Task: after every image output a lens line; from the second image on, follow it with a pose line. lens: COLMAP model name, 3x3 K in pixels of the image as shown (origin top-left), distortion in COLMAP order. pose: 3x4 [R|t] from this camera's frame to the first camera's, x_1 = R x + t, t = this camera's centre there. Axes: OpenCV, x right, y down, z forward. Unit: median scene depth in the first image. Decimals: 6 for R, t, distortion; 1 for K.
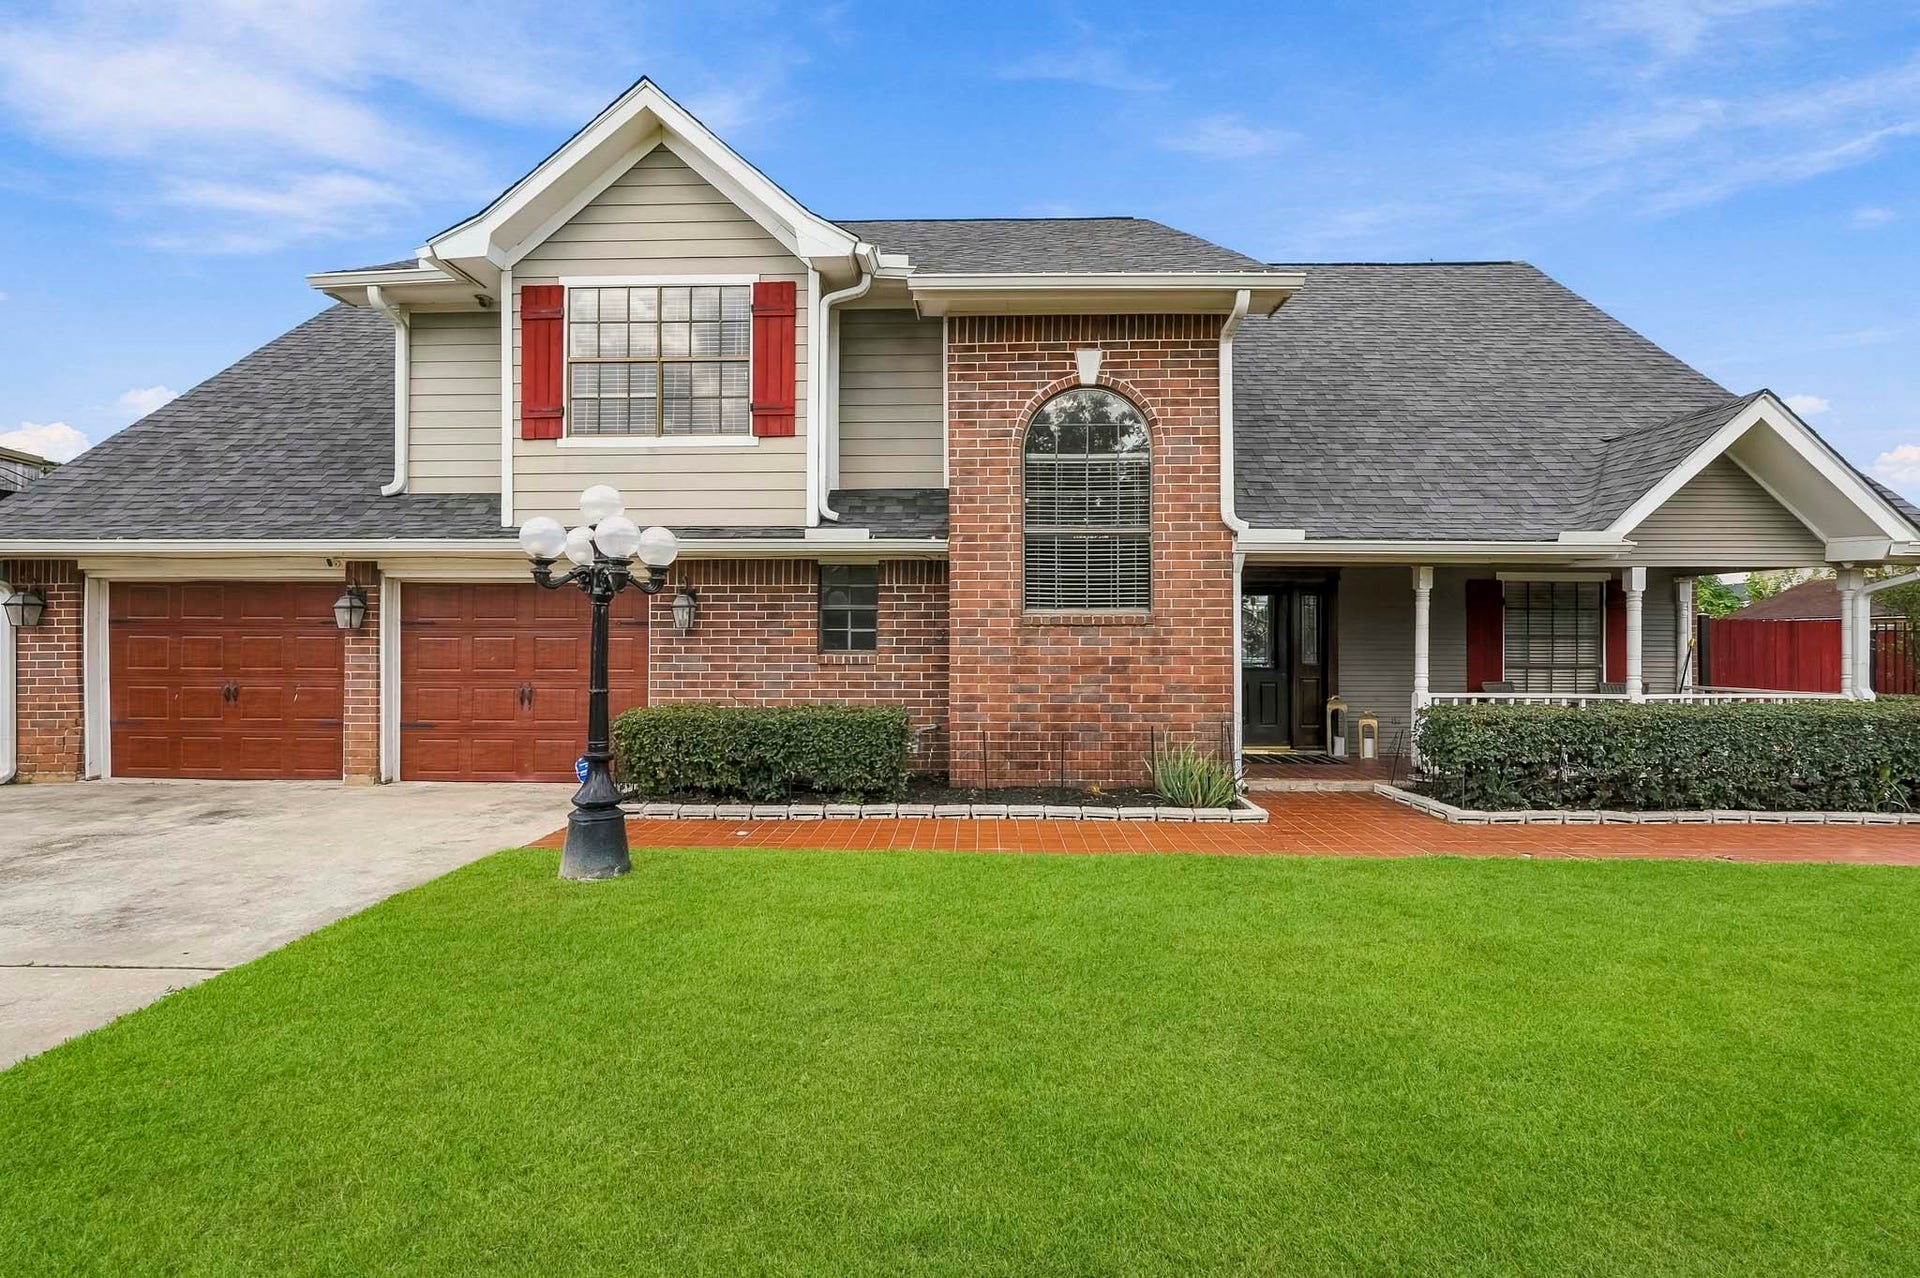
lens RADIAL K [[845.2, 0, 954.3], [0, 845.2, 634.0], [0, 0, 1]] dist [-0.021113, 0.009192]
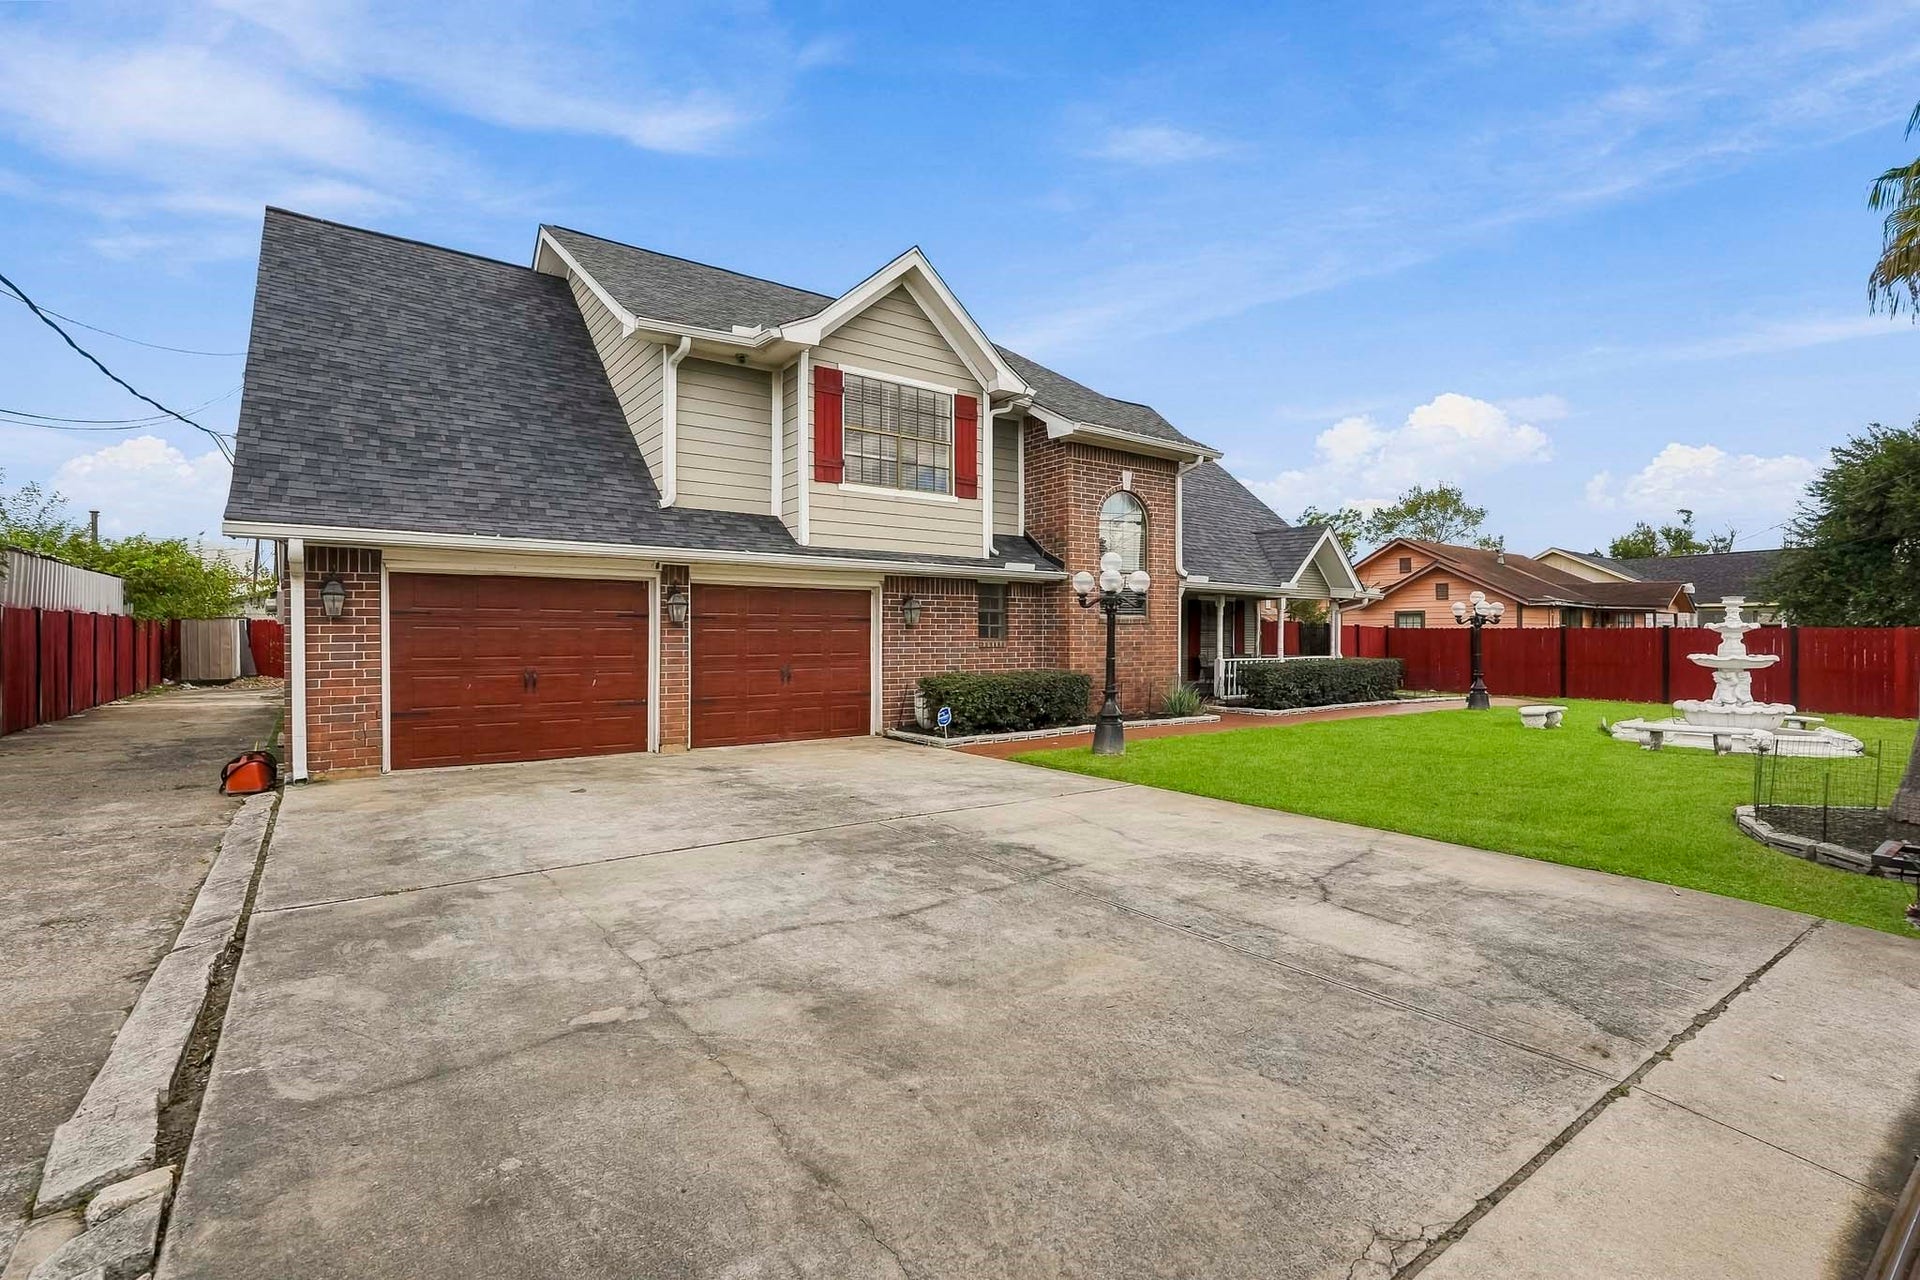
lens RADIAL K [[861.2, 0, 953.2], [0, 861.2, 637.5], [0, 0, 1]] dist [-0.027195, 0.012973]
pose [[0.791040, -0.002894, 0.611758, -1.180098], [-0.006744, 0.999887, 0.013451, -0.003438], [-0.611727, -0.014766, 0.790931, -0.216601]]
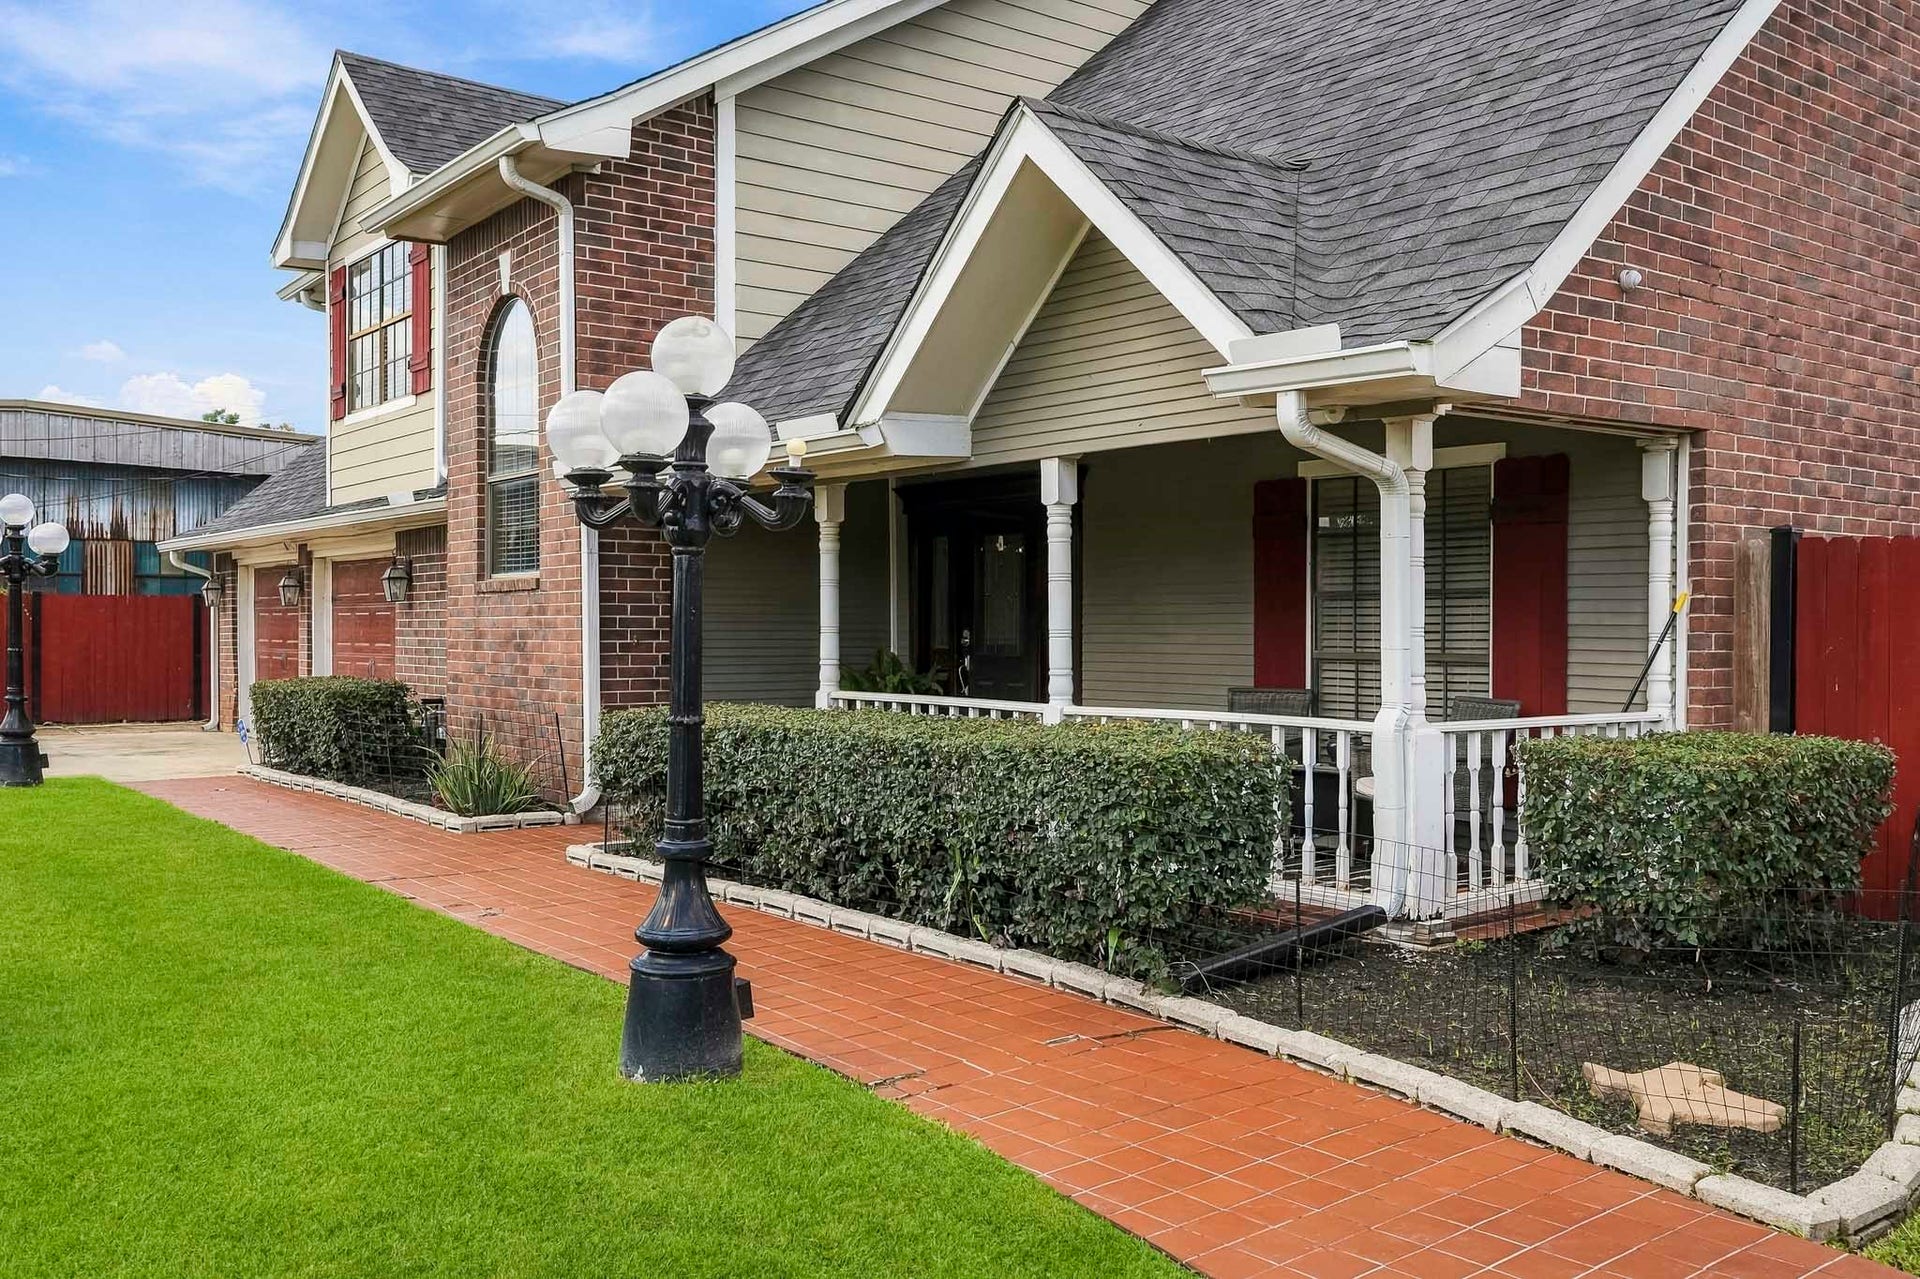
lens RADIAL K [[1642.2, 0, 960.0], [0, 1642.2, 639.5], [0, 0, 1]] dist [0.007541, 0.004119]
pose [[0.639724, 0.004756, -0.768590, 1.552173], [0.010123, 0.999842, 0.014612, 0.015909], [0.768538, -0.017128, 0.639575, 0.297945]]
